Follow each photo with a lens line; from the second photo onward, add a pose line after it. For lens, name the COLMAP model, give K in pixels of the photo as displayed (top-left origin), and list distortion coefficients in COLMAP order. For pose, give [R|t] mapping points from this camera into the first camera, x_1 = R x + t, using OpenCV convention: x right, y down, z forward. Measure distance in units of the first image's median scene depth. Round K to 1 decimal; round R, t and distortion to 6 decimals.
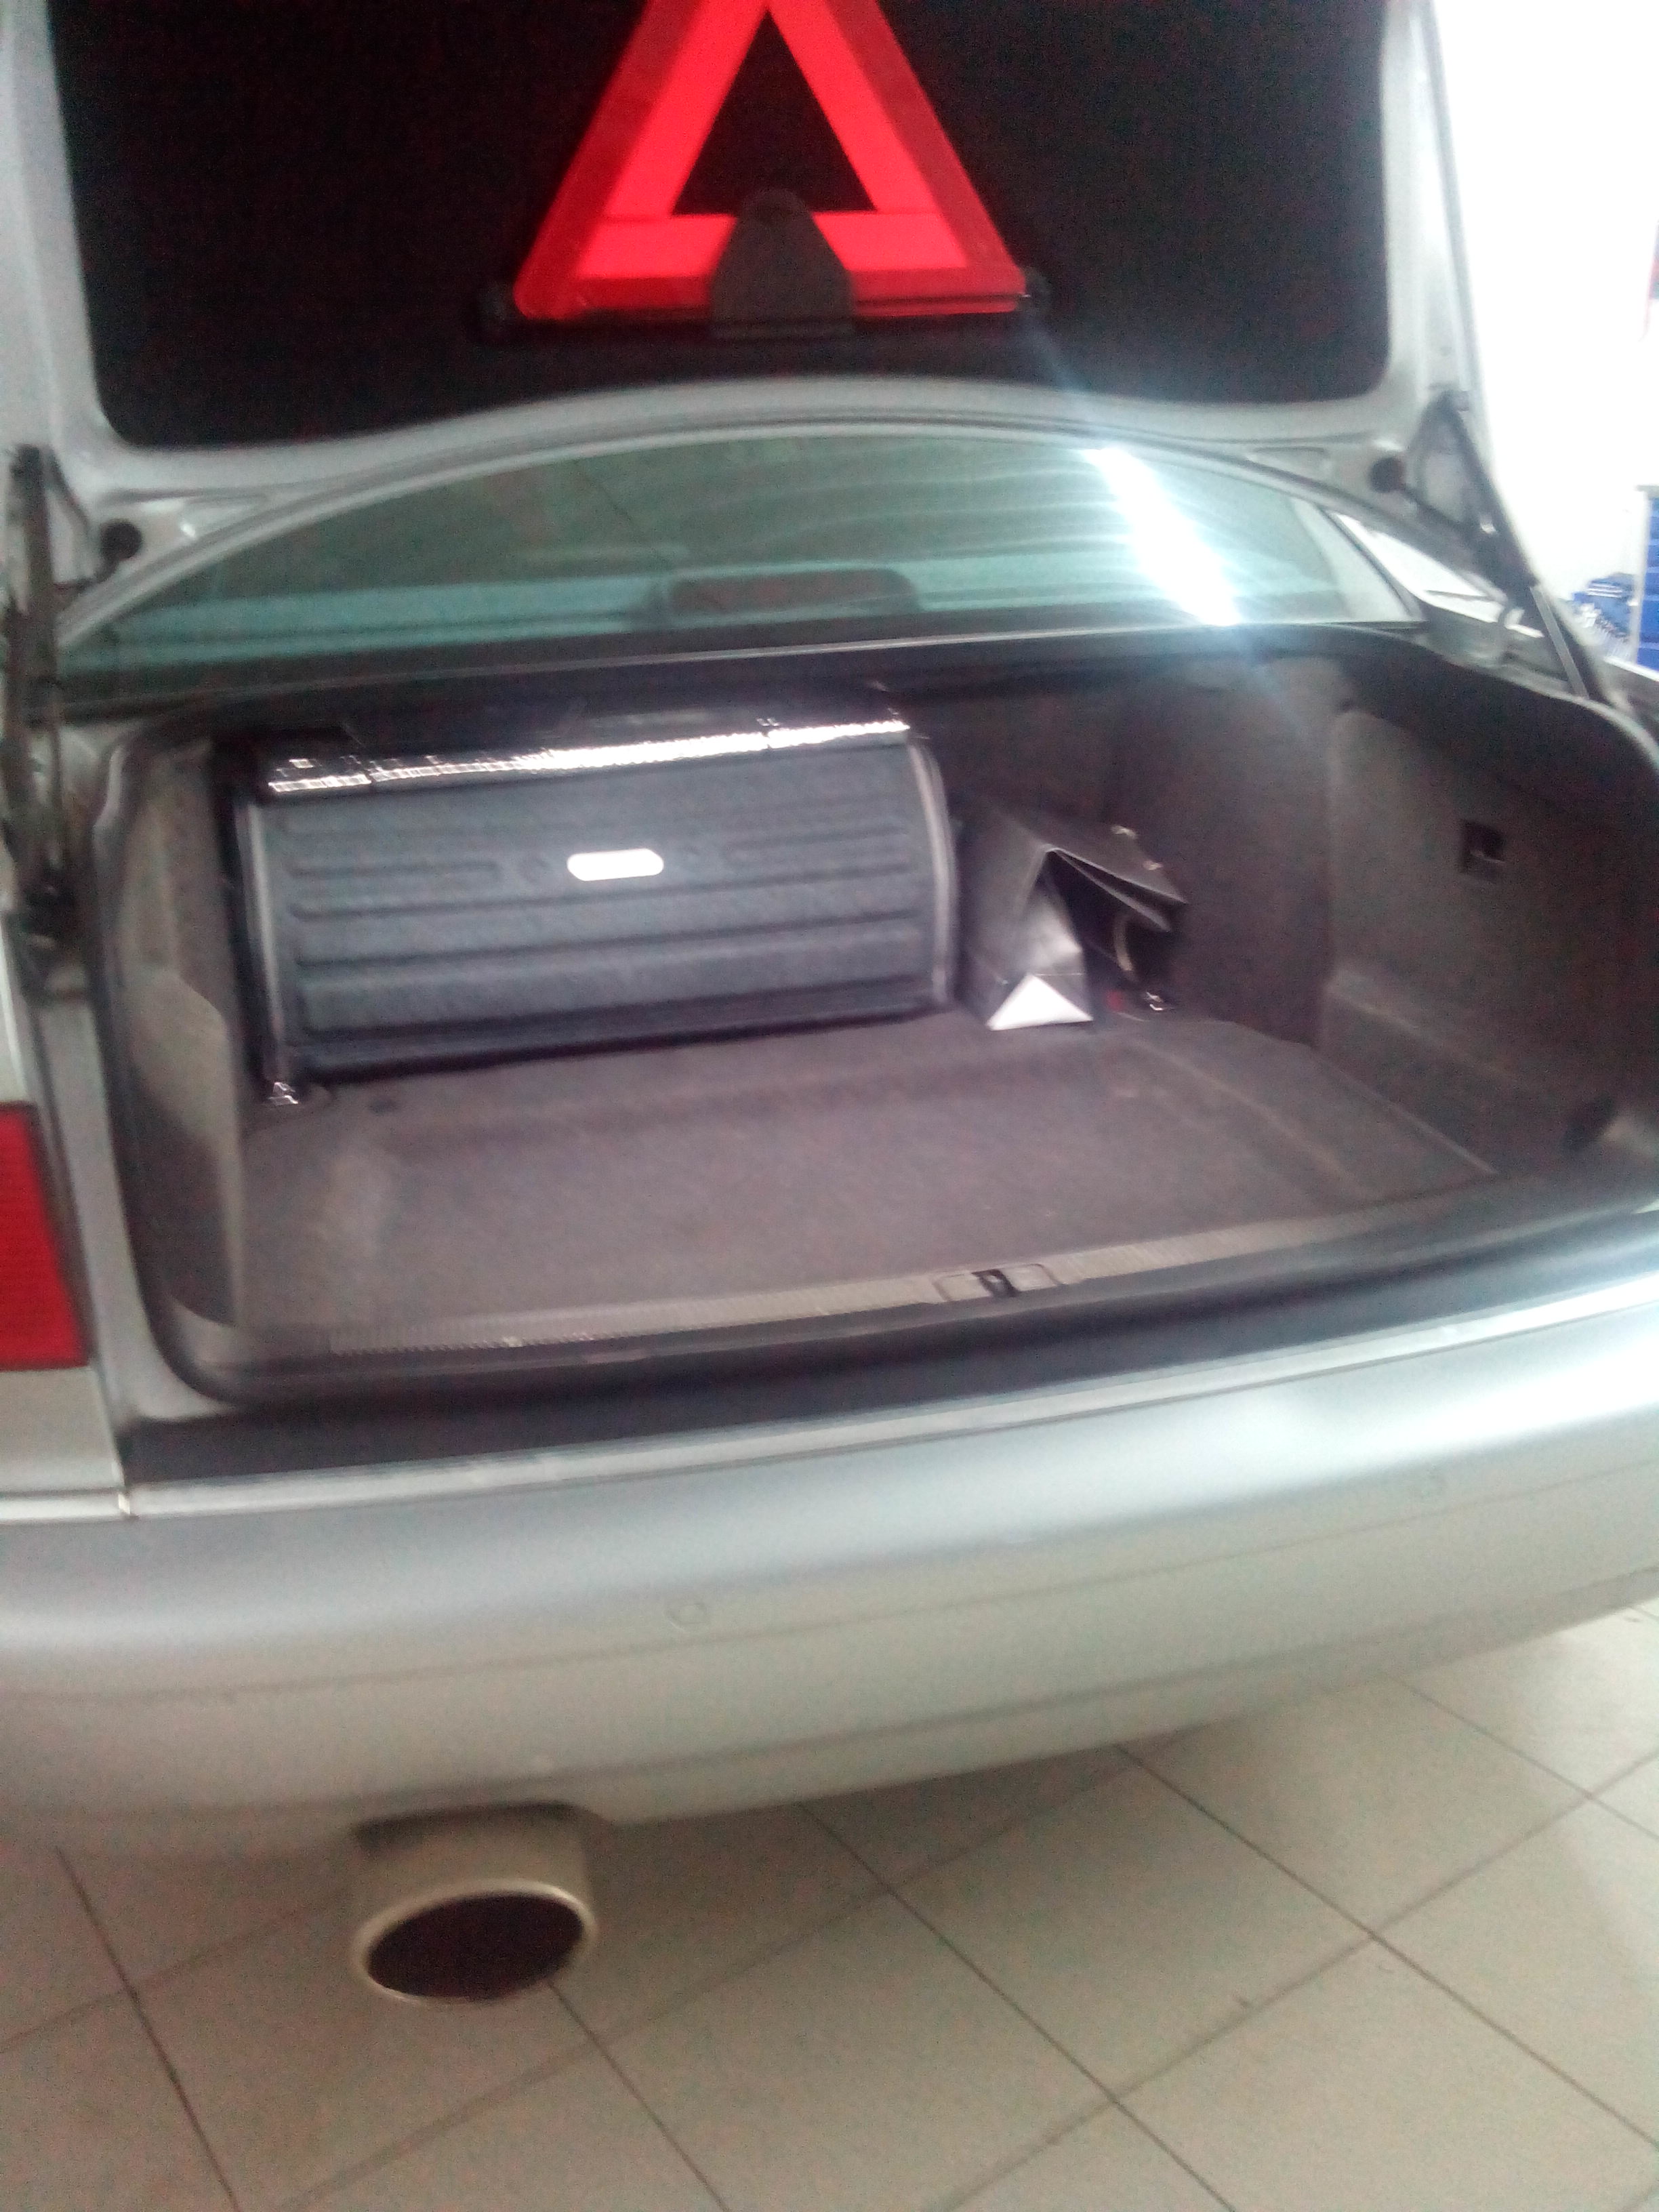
lens RADIAL K [[1847.4, 0, 829.5], [0, 1847.4, 1106.0], [0, 0, 1]] dist [-0.006726, -0.008151]
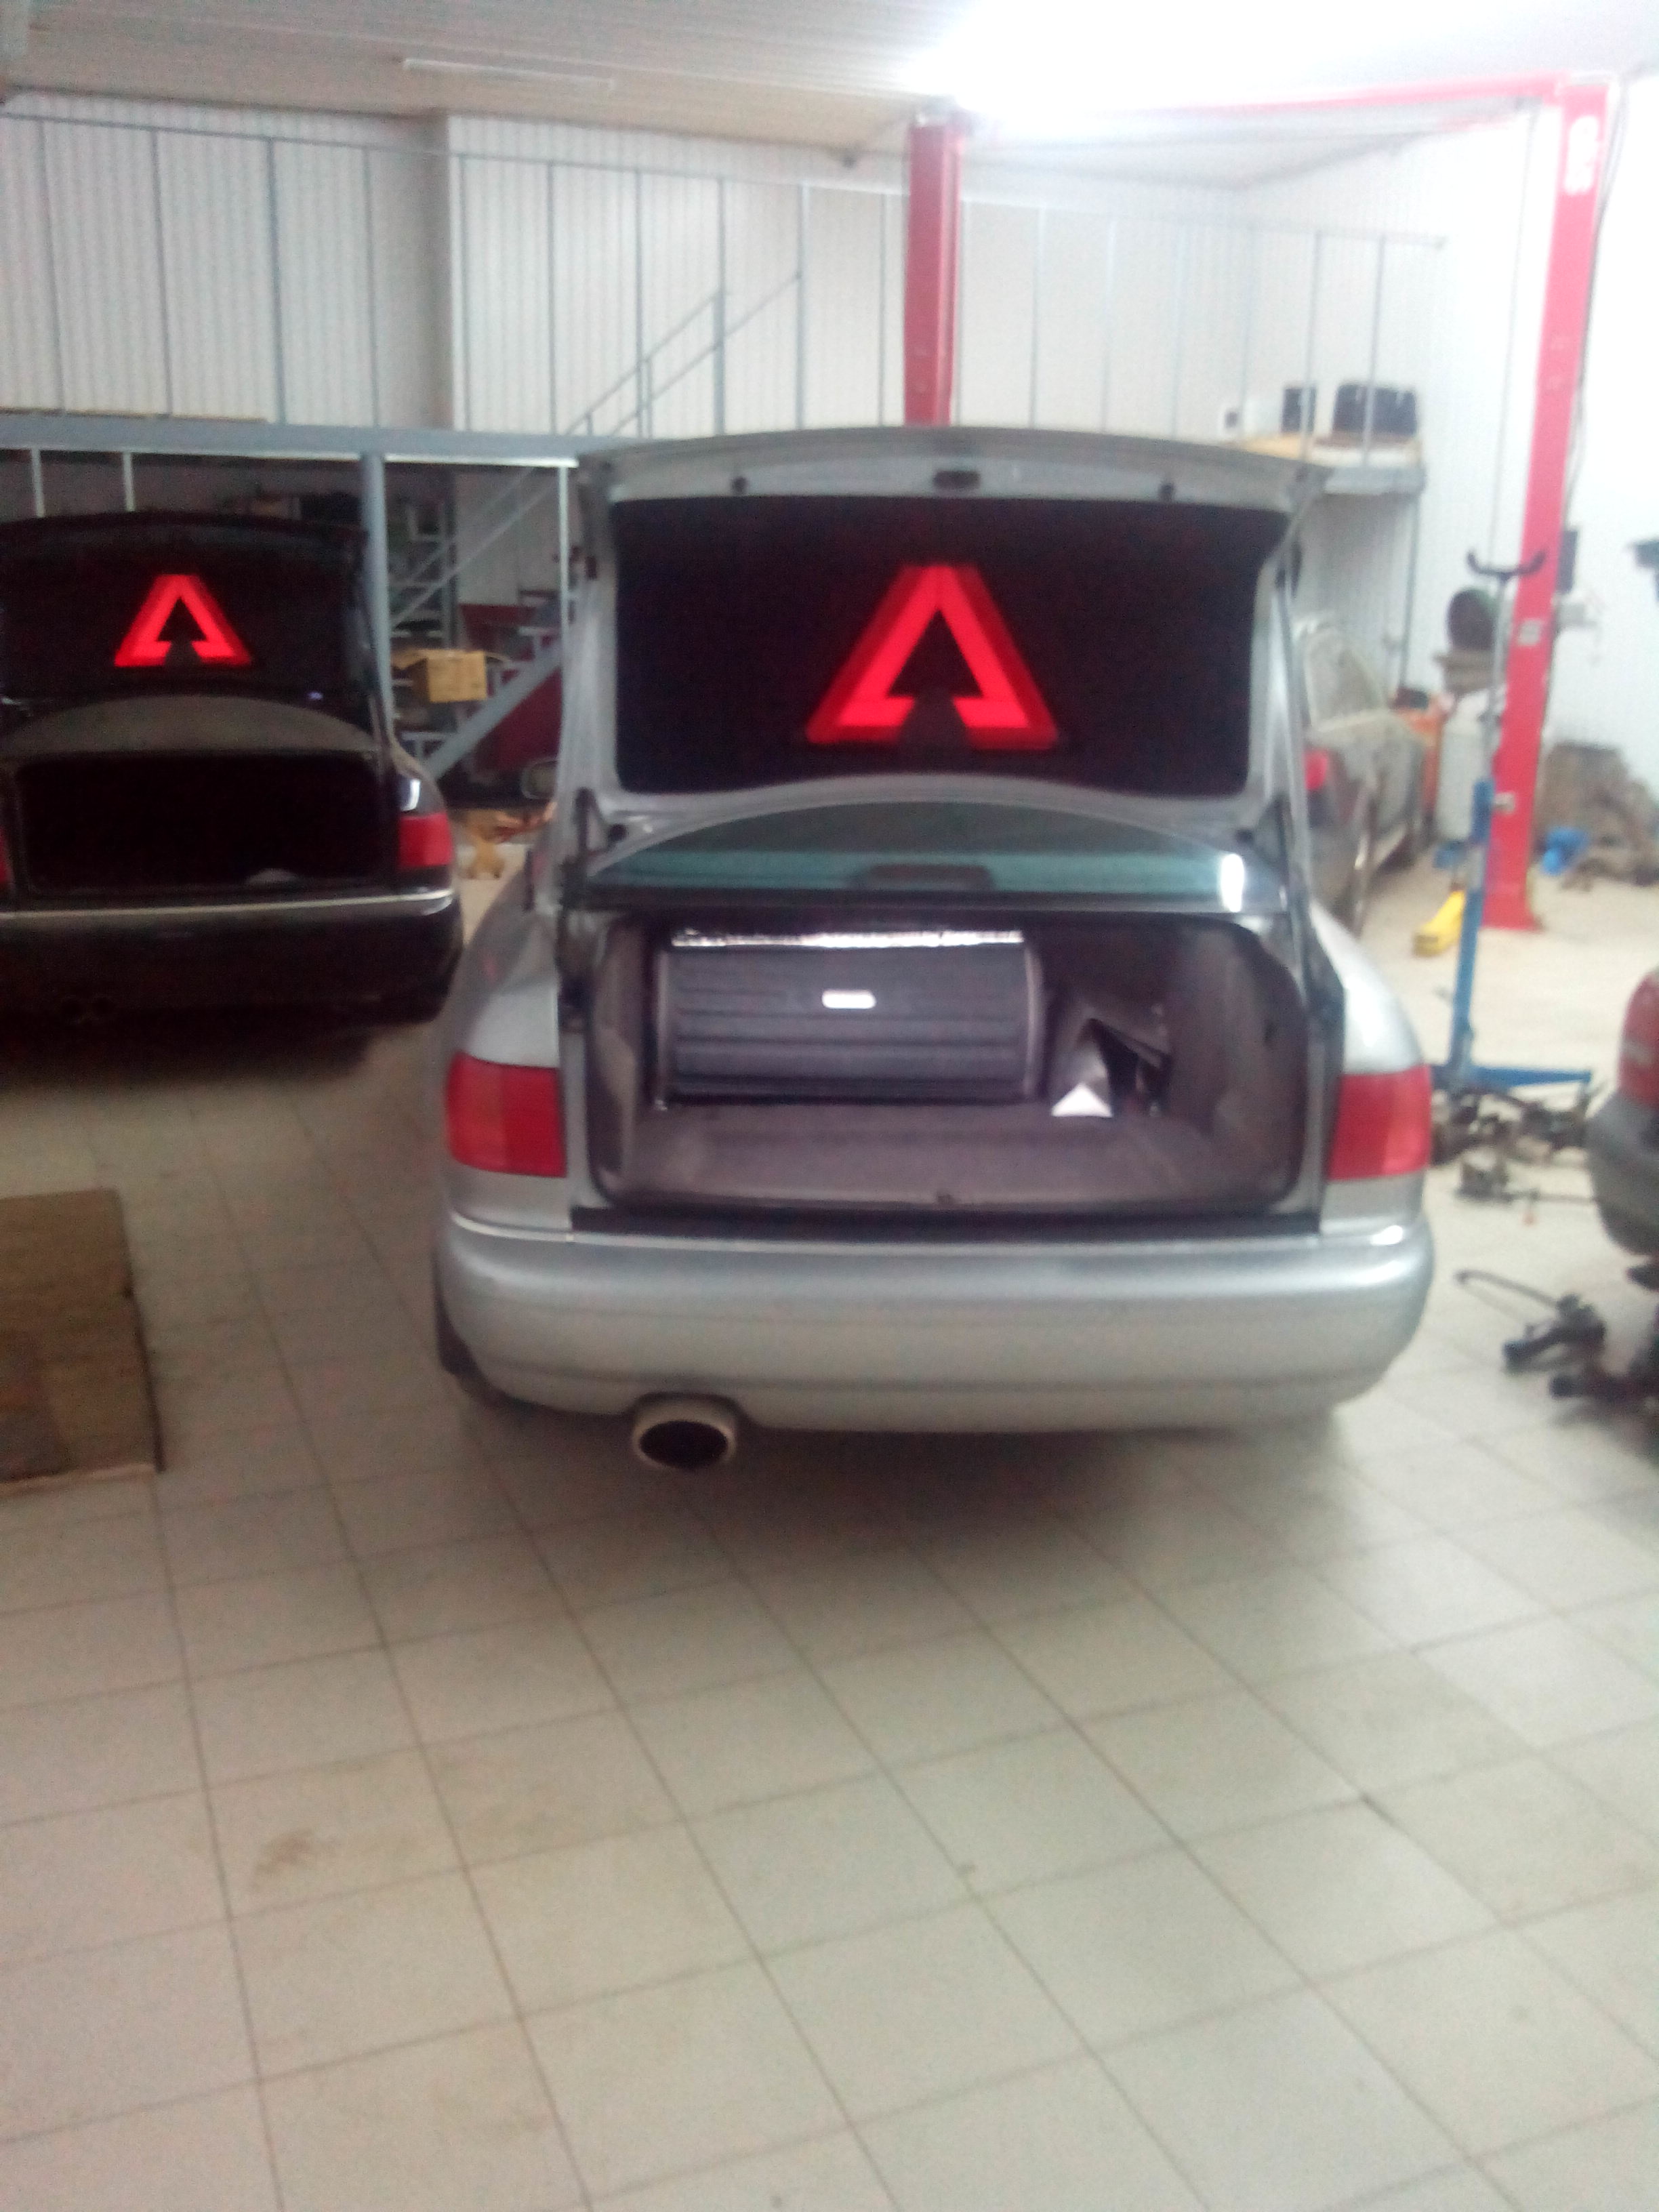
lens RADIAL K [[1847.4, 0, 829.5], [0, 1847.4, 1106.0], [0, 0, 1]] dist [-0.006726, -0.008151]
pose [[0.971396, 0.104998, -0.212990, 0.273598], [-0.121050, 0.990598, -0.063742, 0.094612], [0.204295, 0.087701, 0.974973, -0.801035]]
